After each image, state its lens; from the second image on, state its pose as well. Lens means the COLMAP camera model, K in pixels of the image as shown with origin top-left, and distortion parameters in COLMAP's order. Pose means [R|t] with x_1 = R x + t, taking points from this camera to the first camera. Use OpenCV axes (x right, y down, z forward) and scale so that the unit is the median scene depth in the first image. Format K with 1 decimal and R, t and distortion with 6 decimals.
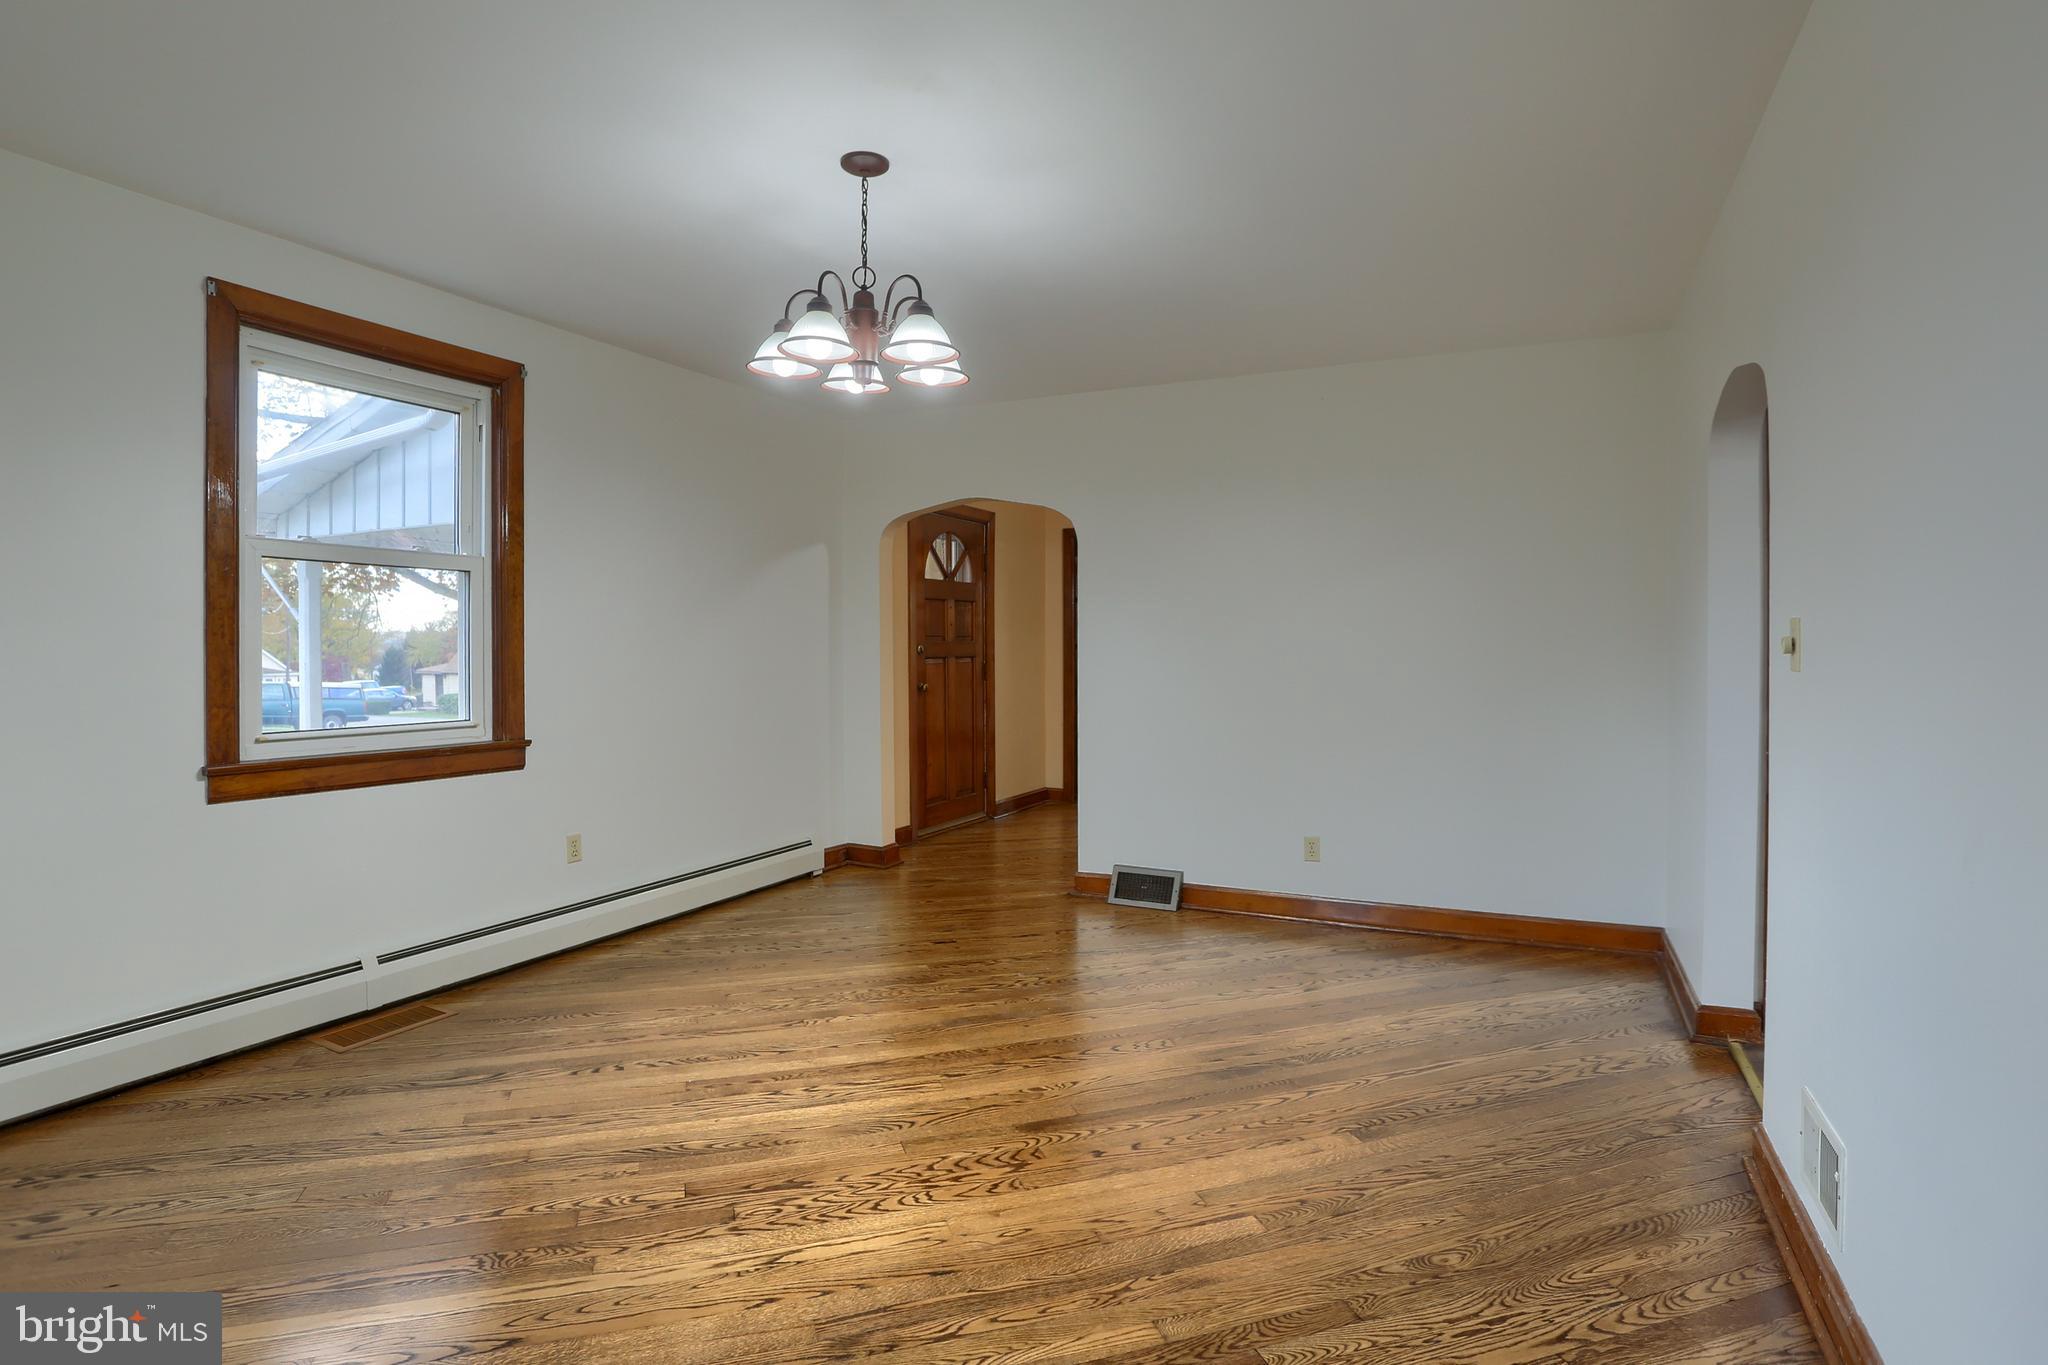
lens RADIAL K [[1017.9, 0, 994.8], [0, 1017.9, 657.9], [0, 0, 1]] dist [-0.084911, 0.038598]
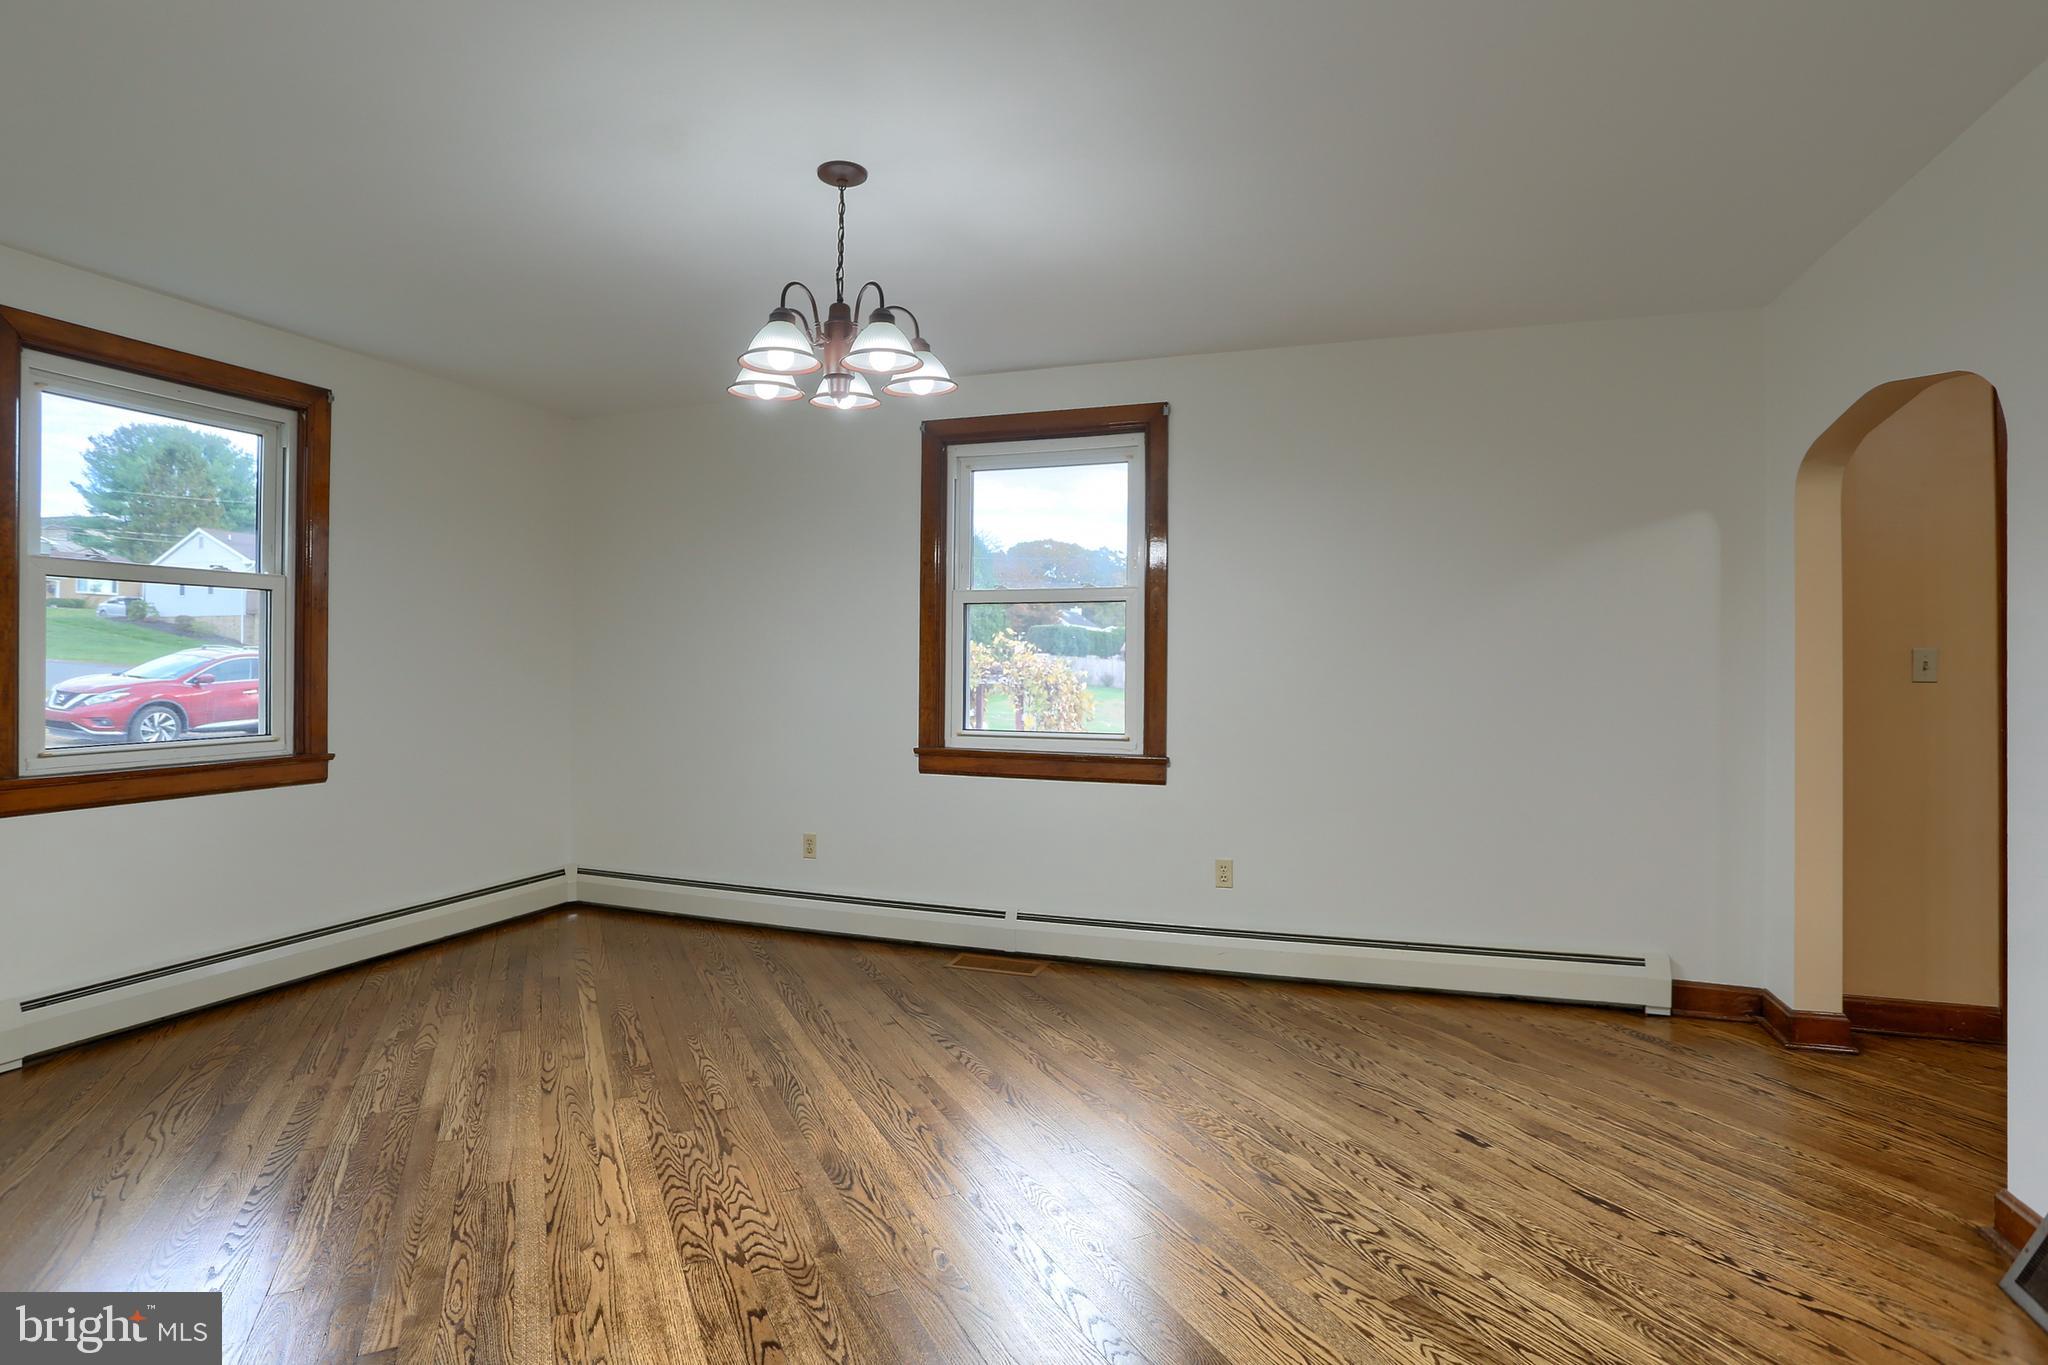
lens RADIAL K [[1017.9, 0, 994.8], [0, 1017.9, 657.9], [0, 0, 1]] dist [-0.084911, 0.038598]
pose [[0.143561, -0.009454, -0.989596, 0.754076], [-0.015124, 0.999817, -0.011745, -0.009371], [0.989526, 0.016652, 0.143391, 0.893758]]
